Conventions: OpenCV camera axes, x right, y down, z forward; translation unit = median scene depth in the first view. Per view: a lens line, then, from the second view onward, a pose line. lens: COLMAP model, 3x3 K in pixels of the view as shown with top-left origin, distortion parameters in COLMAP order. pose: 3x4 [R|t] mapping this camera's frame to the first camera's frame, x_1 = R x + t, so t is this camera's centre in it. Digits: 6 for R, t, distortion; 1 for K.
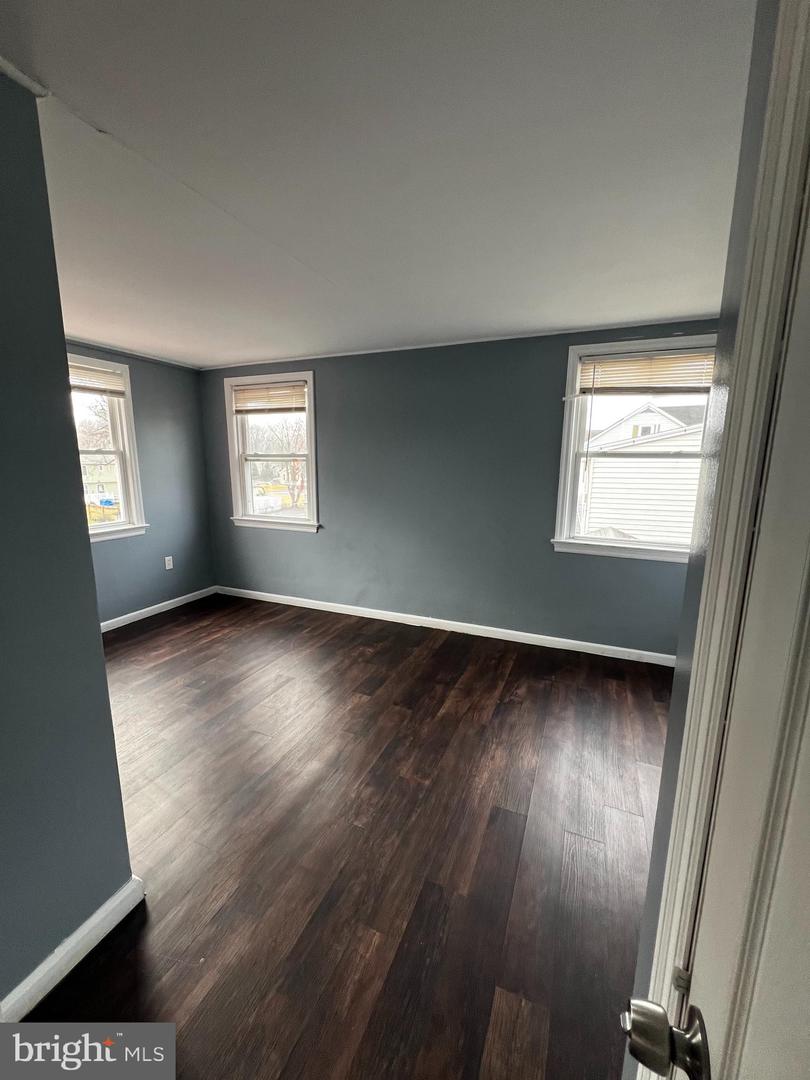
lens RADIAL K [[432.0, 0, 402.5], [0, 432.0, 538.0], [0, 0, 1]] dist [0.001675, -0.000227]
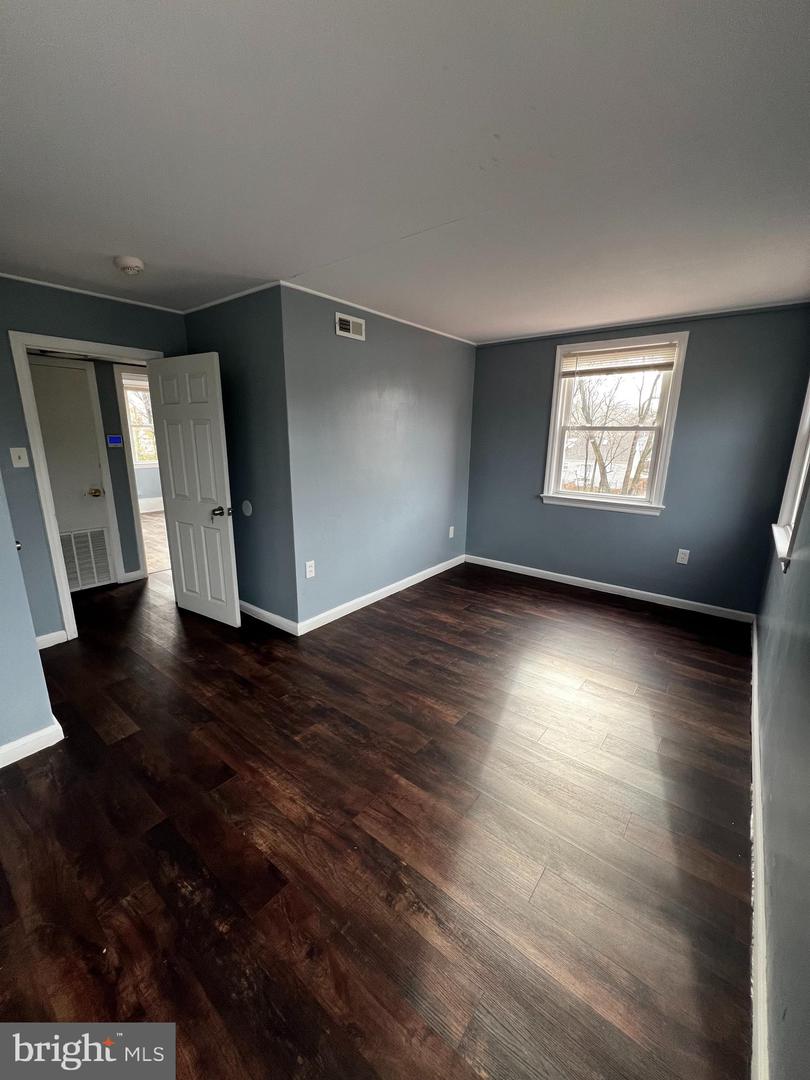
lens RADIAL K [[432.0, 0, 402.5], [0, 432.0, 538.0], [0, 0, 1]] dist [0.001675, -0.000227]
pose [[-0.259001, 0.220832, -0.940293, 0.479163], [-0.183993, 0.944406, 0.272478, -0.127853], [0.948191, 0.243579, -0.203971, 0.732963]]
